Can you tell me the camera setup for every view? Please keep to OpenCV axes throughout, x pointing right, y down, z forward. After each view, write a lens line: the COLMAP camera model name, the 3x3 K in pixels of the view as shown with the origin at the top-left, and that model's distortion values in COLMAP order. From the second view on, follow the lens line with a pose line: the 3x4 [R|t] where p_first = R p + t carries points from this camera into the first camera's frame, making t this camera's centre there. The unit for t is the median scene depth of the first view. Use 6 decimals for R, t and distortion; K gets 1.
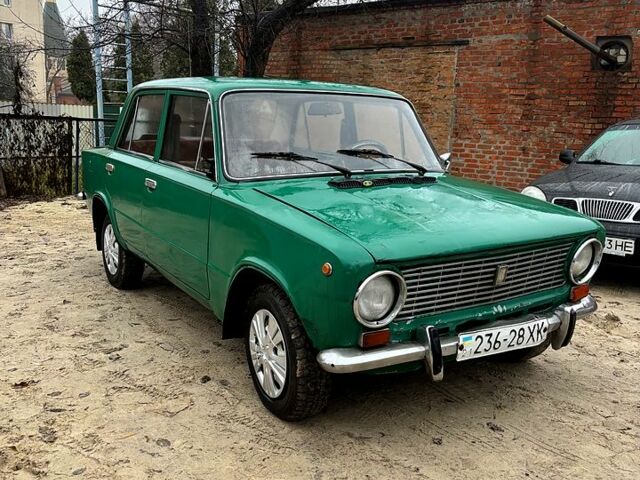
lens RADIAL K [[661.5, 0, 314.7], [0, 661.5, 232.3], [0, 0, 1]] dist [0.026584, 0.000000]
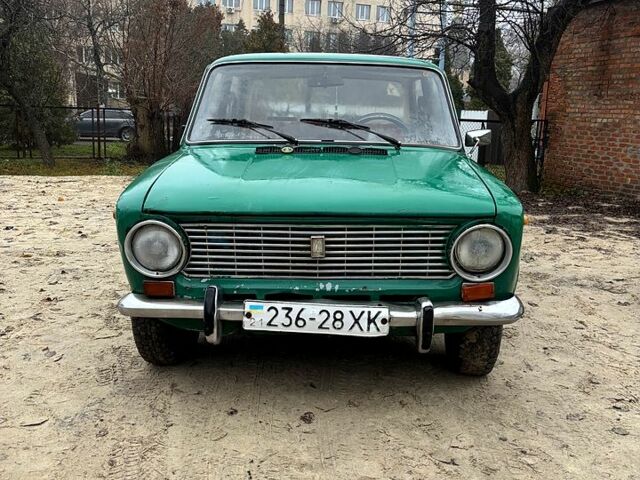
lens RADIAL K [[661.5, 0, 327.4], [0, 661.5, 208.0], [0, 0, 1]] dist [0.026584, 0.000000]
pose [[0.834212, 0.075751, -0.546216, 0.771111], [-0.100299, 0.994841, -0.015213, 0.023922], [0.542246, 0.067476, 0.837506, 0.248074]]
